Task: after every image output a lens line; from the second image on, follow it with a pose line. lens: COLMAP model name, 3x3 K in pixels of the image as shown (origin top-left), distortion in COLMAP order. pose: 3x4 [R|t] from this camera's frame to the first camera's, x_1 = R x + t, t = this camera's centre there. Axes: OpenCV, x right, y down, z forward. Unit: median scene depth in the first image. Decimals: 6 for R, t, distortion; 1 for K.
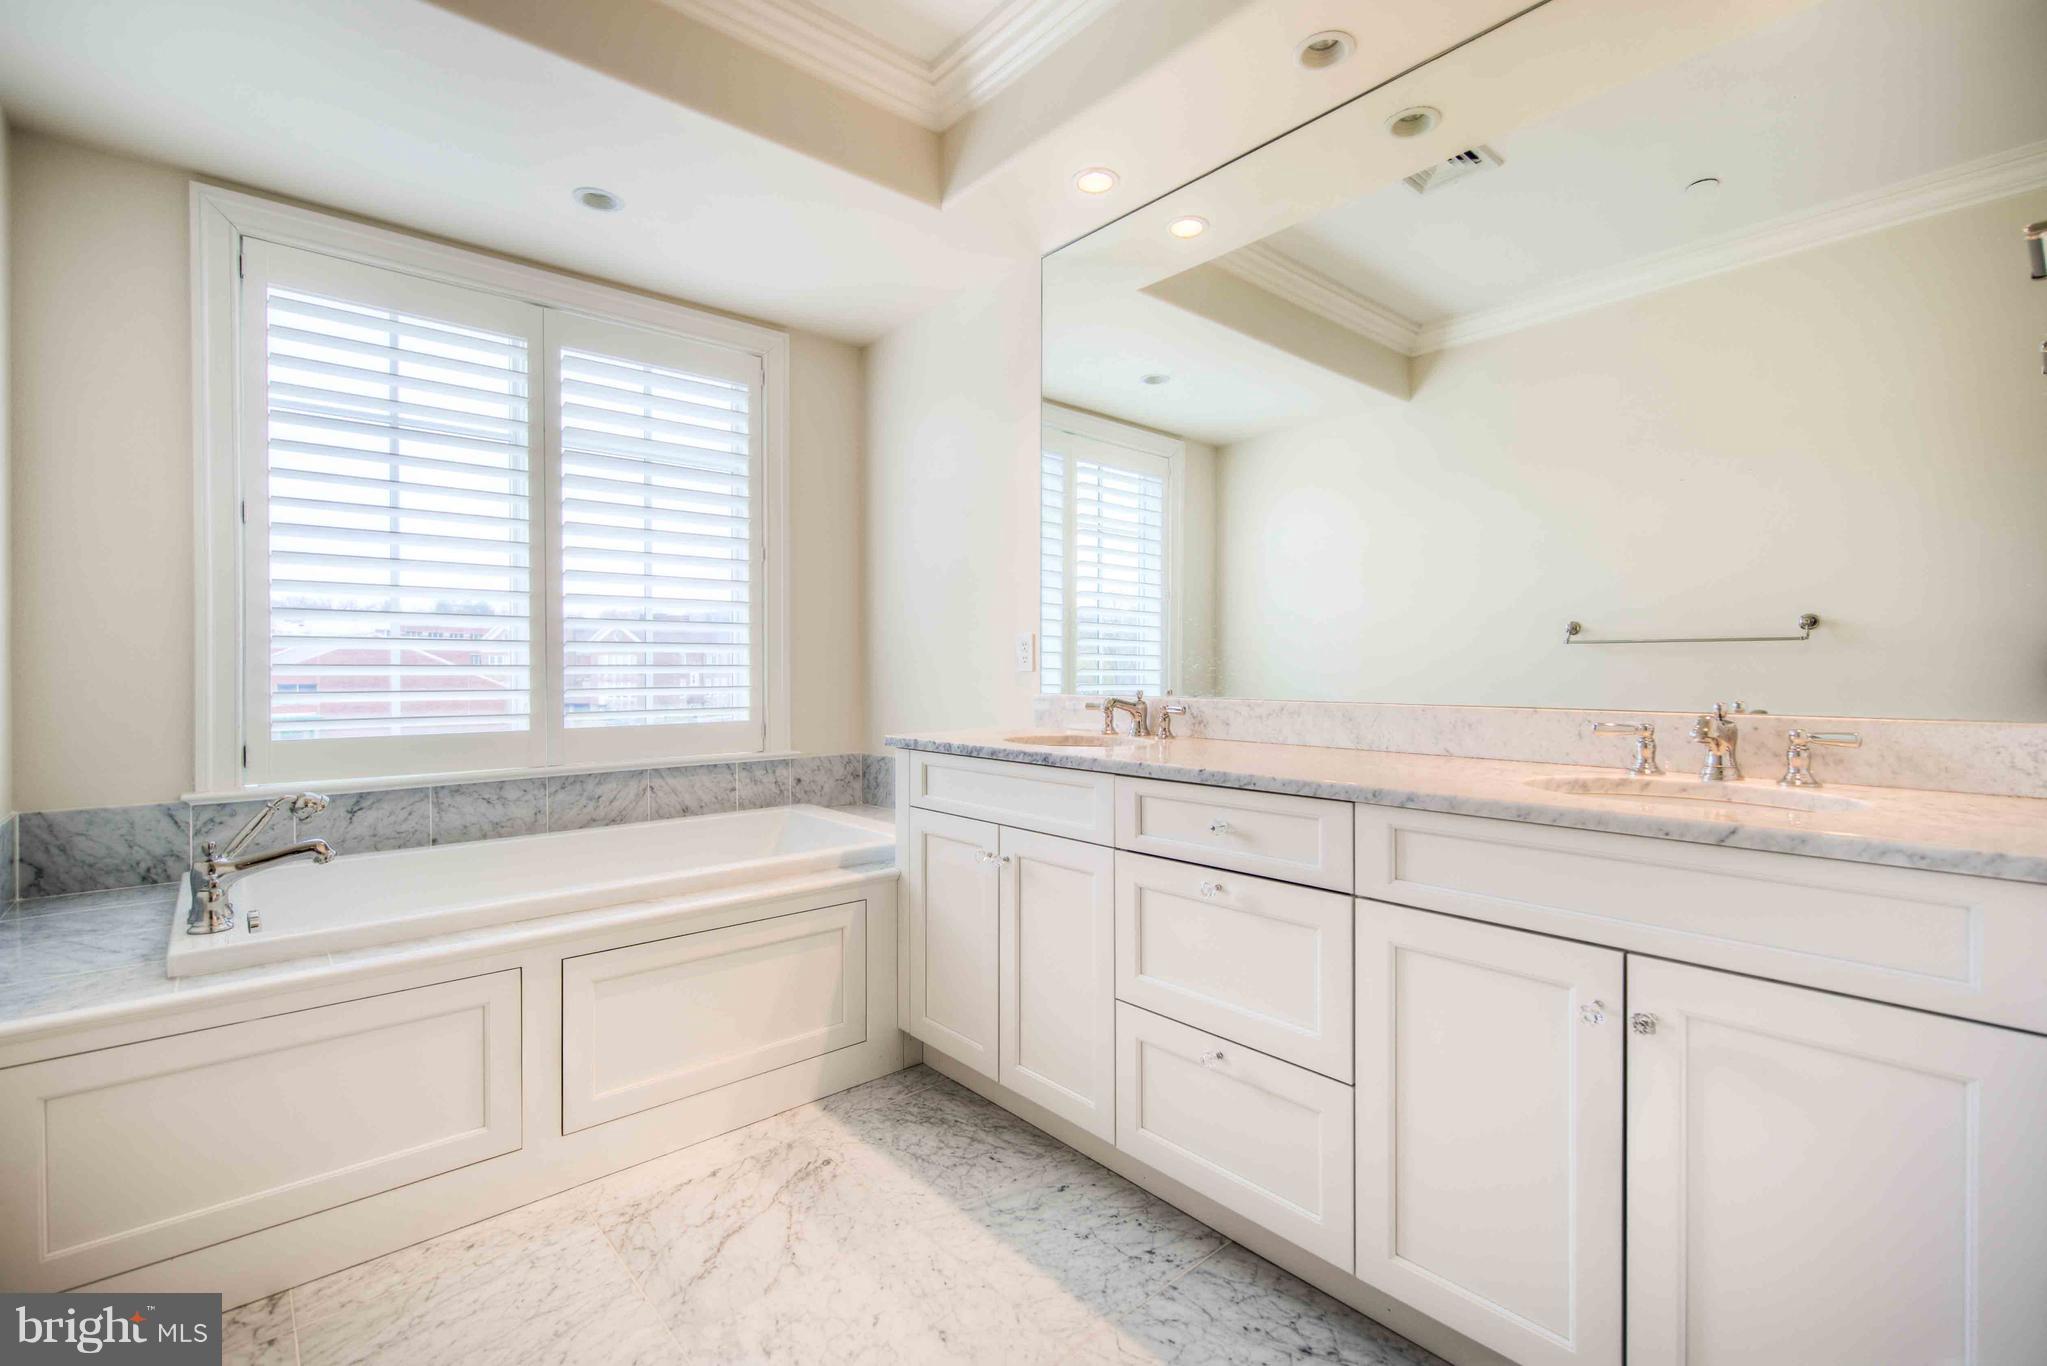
lens RADIAL K [[920.9, 0, 1026.5], [0, 920.9, 674.3], [0, 0, 1]] dist [0.010215, 0.000256]
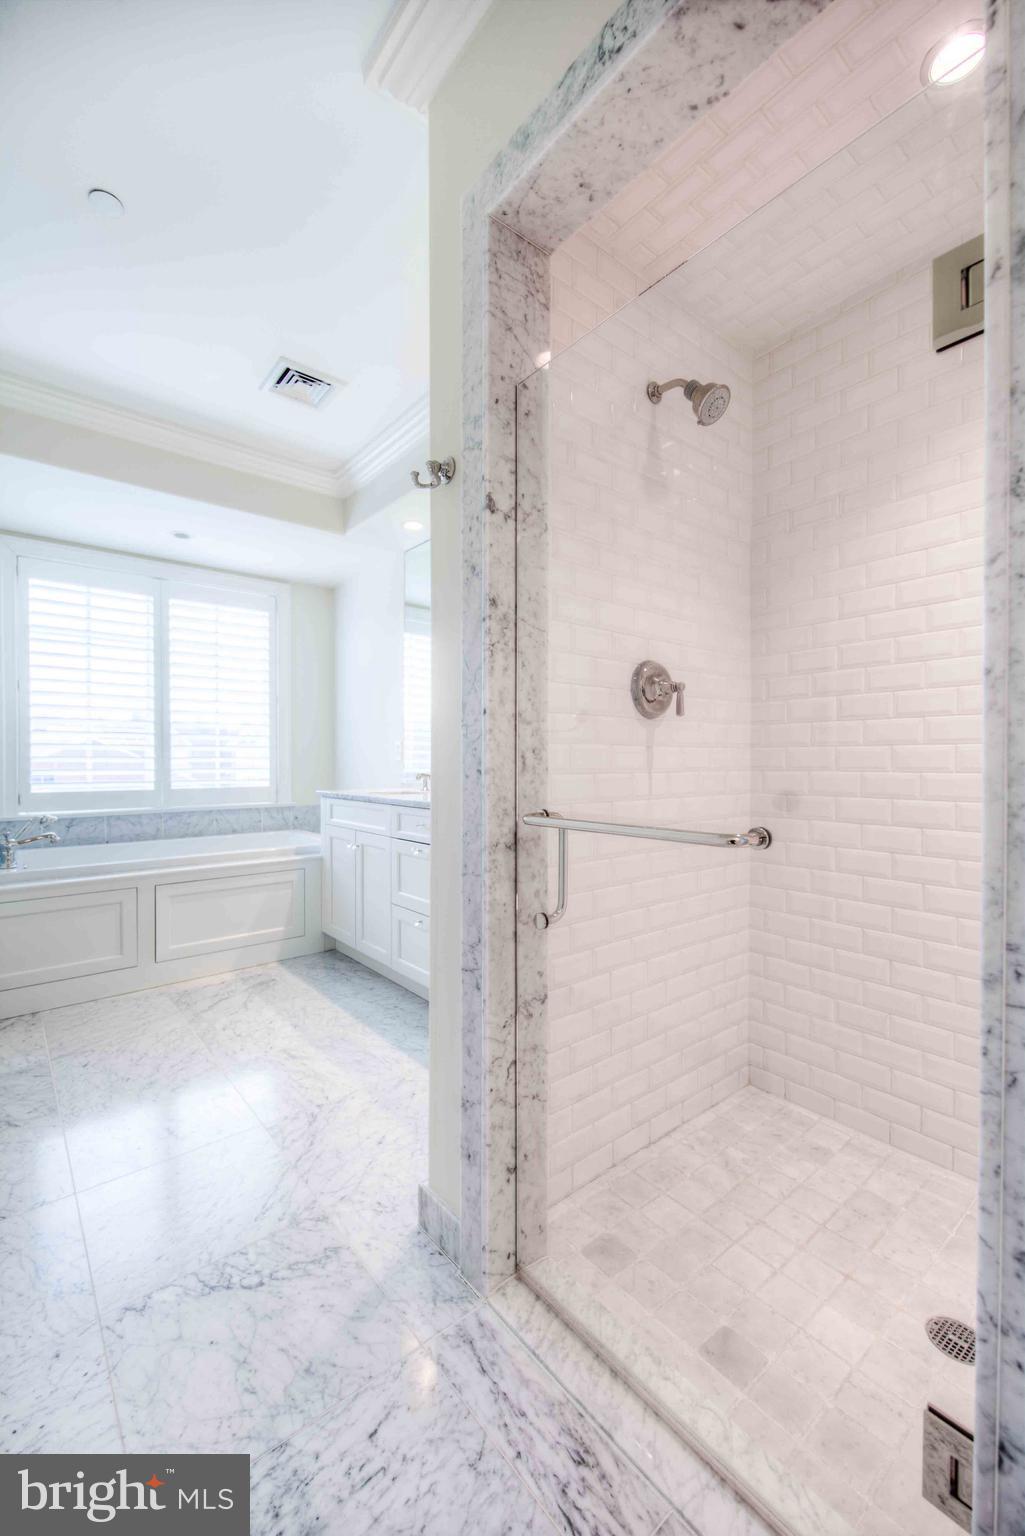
lens RADIAL K [[639.9, 0, 512.5], [0, 639.9, 768.0], [0, 0, 1]] dist [-0.000148, 0.000001]
pose [[0.999347, 0.001653, -0.036095, 0.338159], [-0.001530, 0.999993, 0.003451, 0.009318], [0.036100, -0.003393, 0.999342, -0.422067]]
